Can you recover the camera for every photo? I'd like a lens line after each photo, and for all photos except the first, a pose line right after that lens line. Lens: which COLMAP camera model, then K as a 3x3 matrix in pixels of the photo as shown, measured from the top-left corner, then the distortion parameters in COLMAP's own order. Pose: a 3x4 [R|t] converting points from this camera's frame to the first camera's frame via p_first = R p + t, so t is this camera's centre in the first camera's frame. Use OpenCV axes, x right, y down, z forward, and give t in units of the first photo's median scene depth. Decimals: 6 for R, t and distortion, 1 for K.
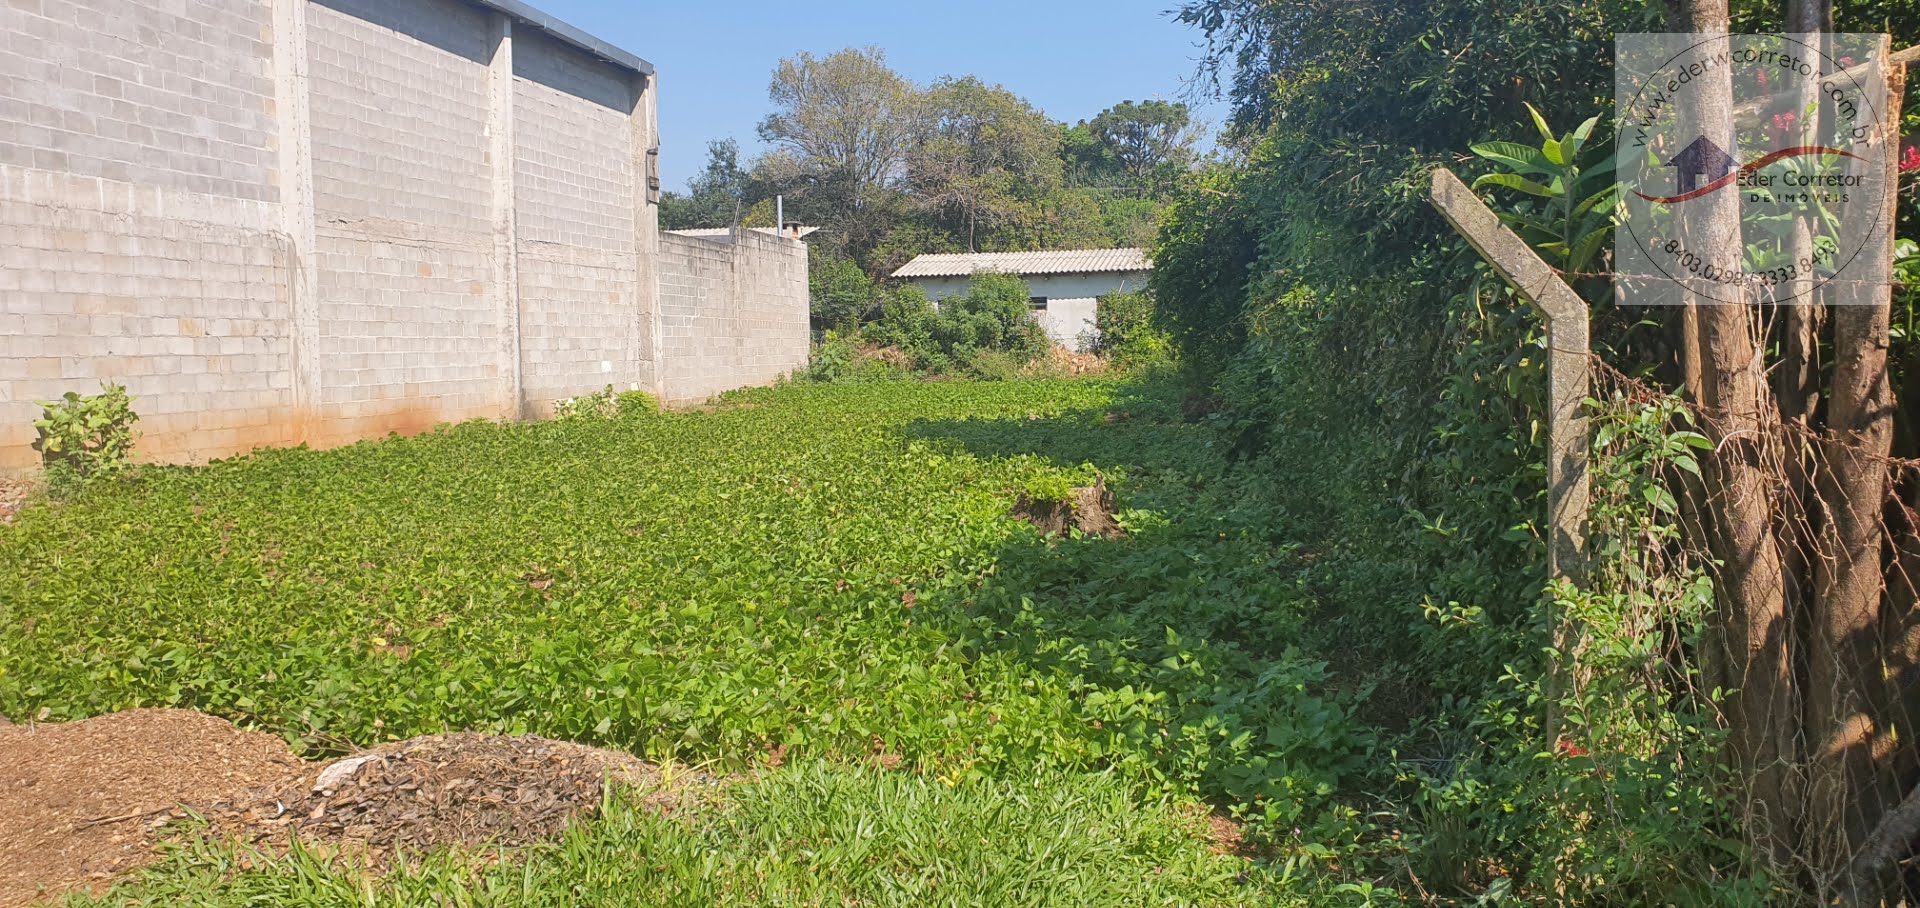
lens RADIAL K [[1527.3, 0, 994.0], [0, 1527.3, 471.6], [0, 0, 1]] dist [0.065369, -0.083714]
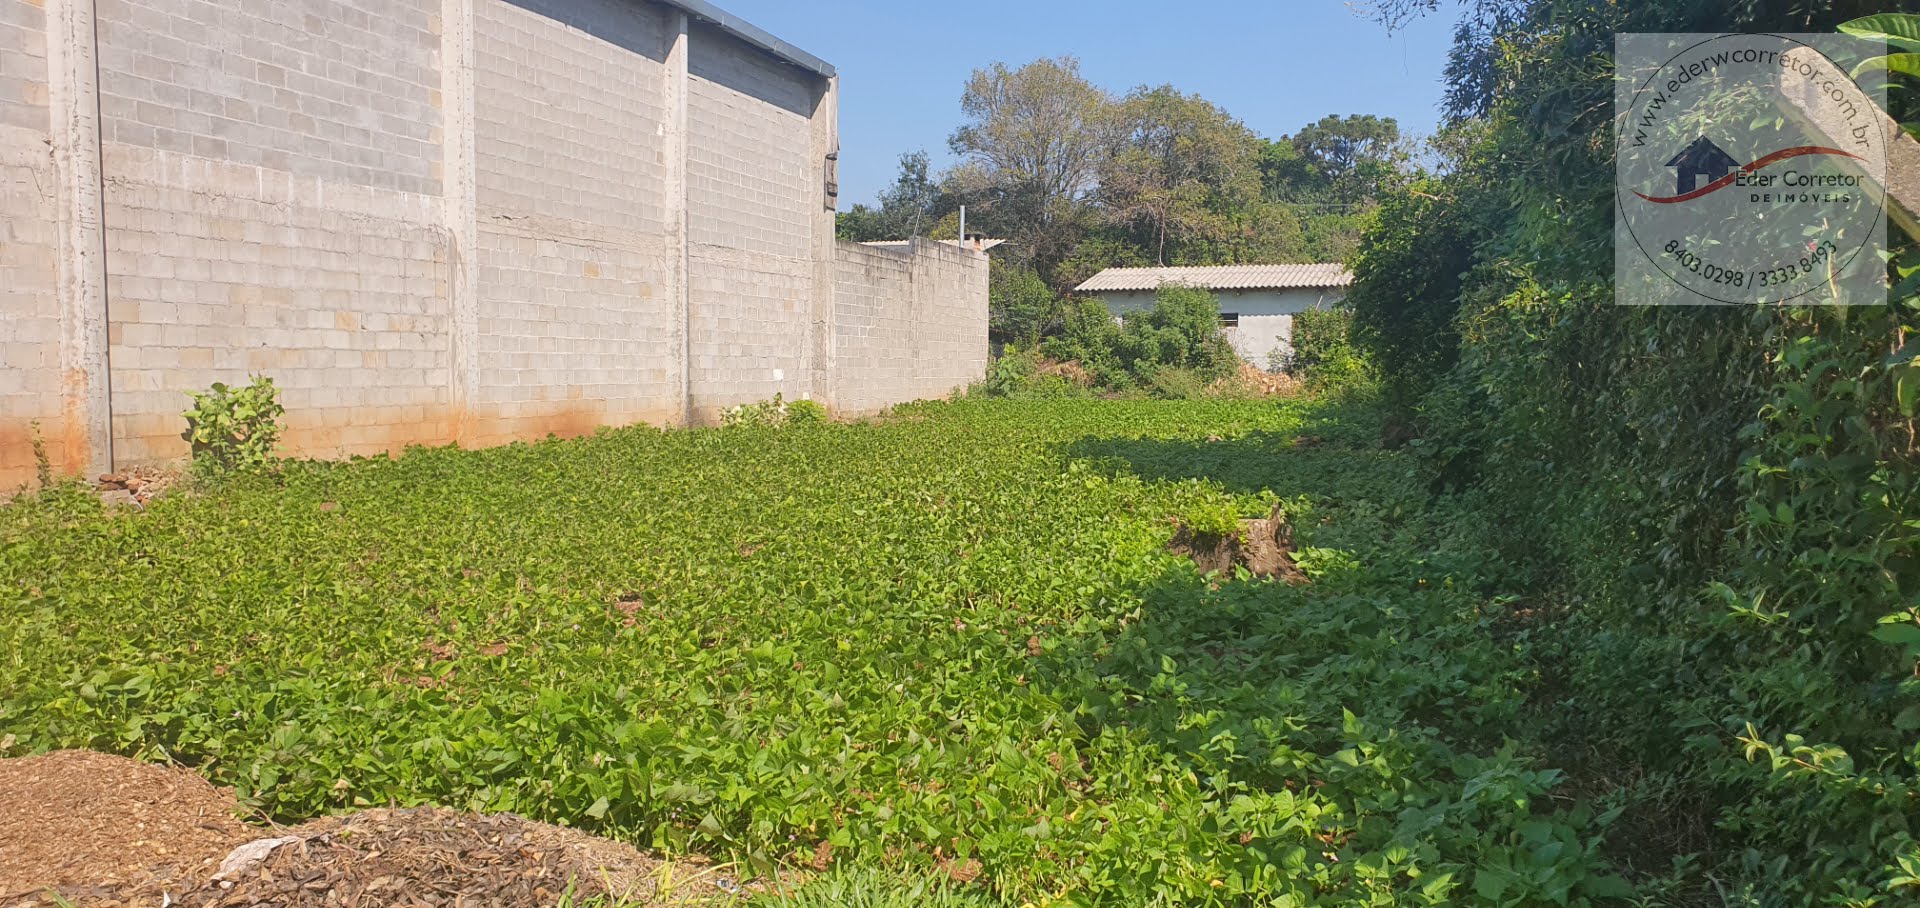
lens RADIAL K [[1482.4, 0, 985.0], [0, 1482.4, 468.4], [0, 0, 1]] dist [0.082527, -0.142049]
pose [[0.989873, 0.033043, -0.138059, 0.017807], [-0.035070, 0.999309, -0.012279, -0.002166], [0.137558, 0.016997, 0.990348, 0.119388]]
